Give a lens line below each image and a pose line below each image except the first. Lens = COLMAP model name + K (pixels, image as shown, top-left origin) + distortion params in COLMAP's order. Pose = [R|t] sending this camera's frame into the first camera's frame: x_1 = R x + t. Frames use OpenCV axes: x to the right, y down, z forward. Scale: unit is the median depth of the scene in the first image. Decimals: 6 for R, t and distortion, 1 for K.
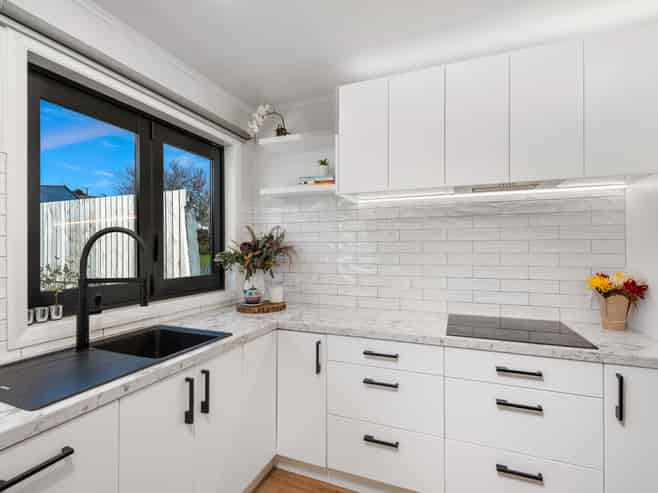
lens RADIAL K [[305.9, 0, 329.0], [0, 305.9, 246.5], [0, 0, 1]] dist [-0.001394, -0.000203]
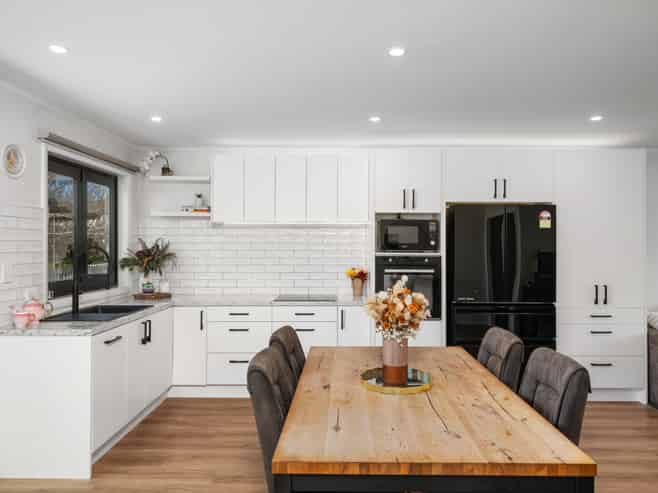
lens RADIAL K [[468.2, 0, 329.0], [0, 468.2, 246.5], [0, 0, 1]] dist [0.003797, 0.000564]
pose [[0.932265, 0.000868, 0.361775, -0.251160], [-0.004632, 0.999944, 0.009539, -0.057821], [-0.361747, -0.010568, 0.932216, -1.318525]]
